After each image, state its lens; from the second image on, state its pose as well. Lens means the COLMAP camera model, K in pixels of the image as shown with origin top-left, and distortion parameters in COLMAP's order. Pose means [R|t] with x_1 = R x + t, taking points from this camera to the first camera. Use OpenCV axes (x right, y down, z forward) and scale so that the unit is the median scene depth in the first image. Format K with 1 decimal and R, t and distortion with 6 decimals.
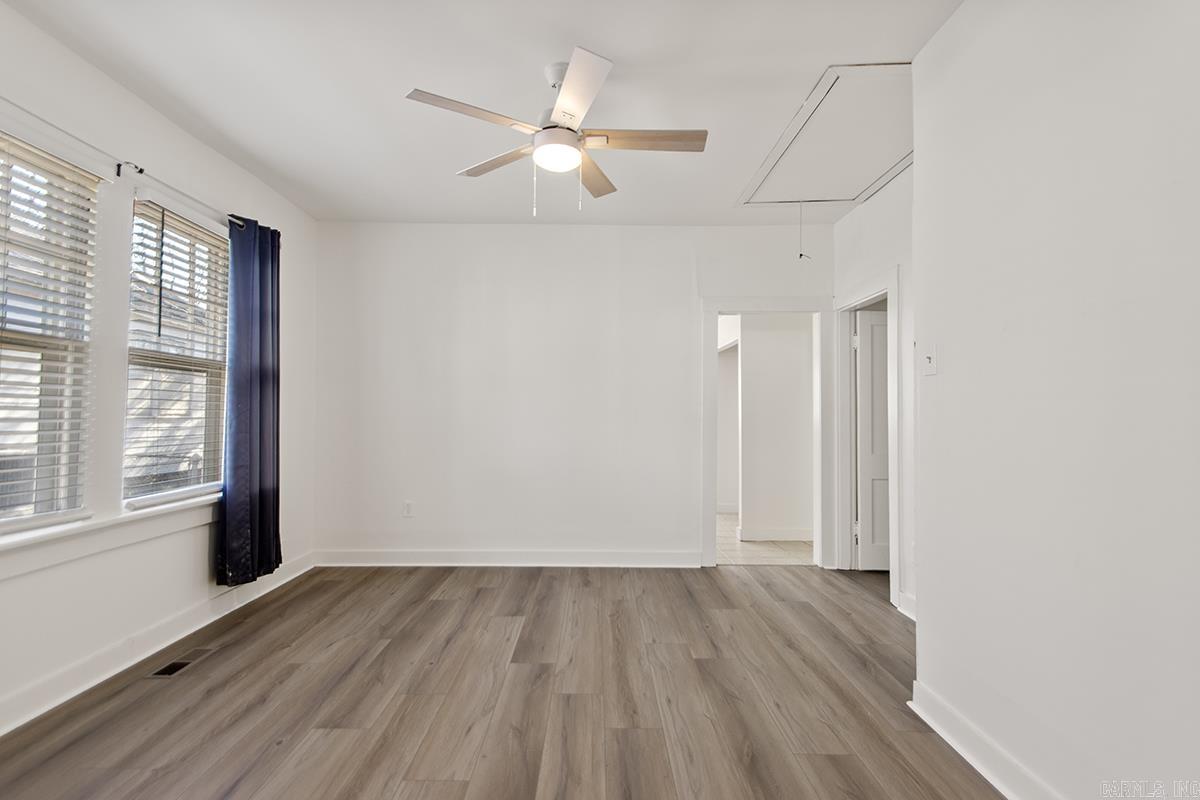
lens RADIAL K [[580.8, 0, 600.0], [0, 580.8, 400.0], [0, 0, 1]] dist [-0.000204, -0.000096]
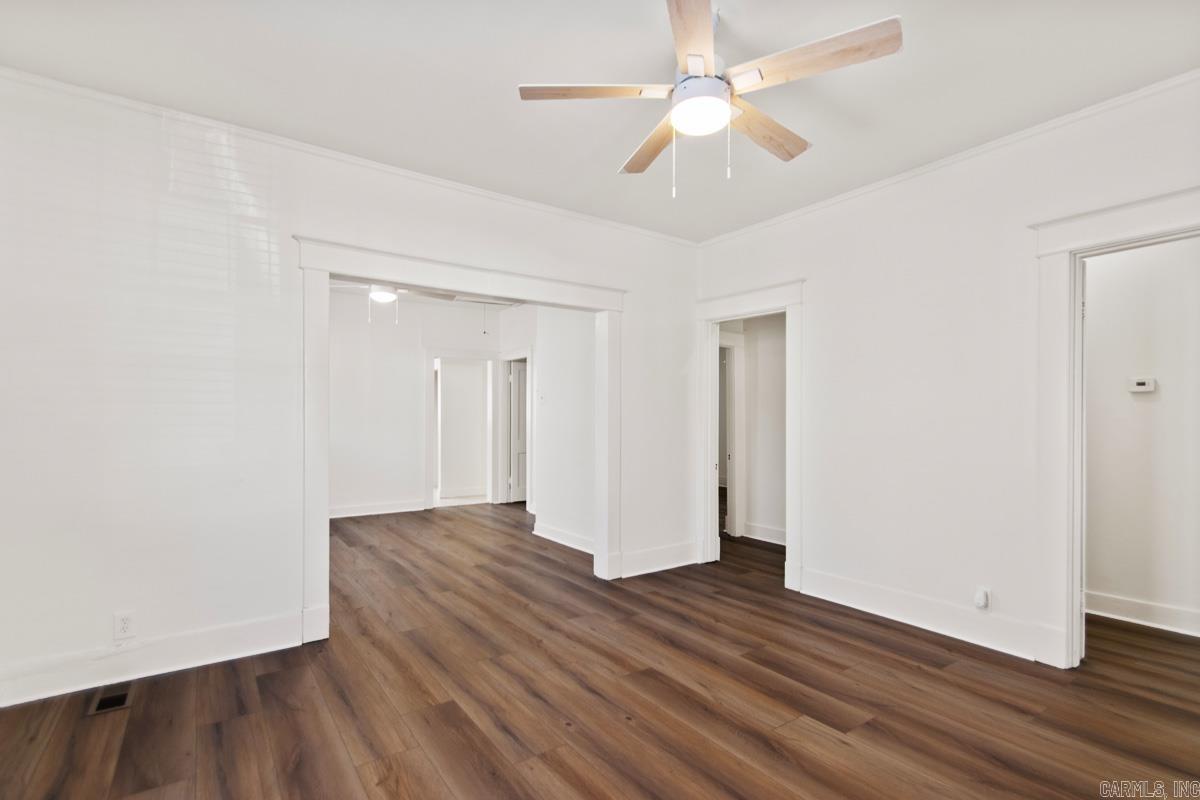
lens RADIAL K [[567.6, 0, 622.9], [0, 567.6, 415.7], [0, 0, 1]] dist [0.000935, 0.000199]
pose [[0.807098, -0.003907, 0.590405, -0.337065], [-0.013825, 0.999579, 0.025515, -0.034176], [-0.590256, -0.028756, 0.806704, -0.667366]]
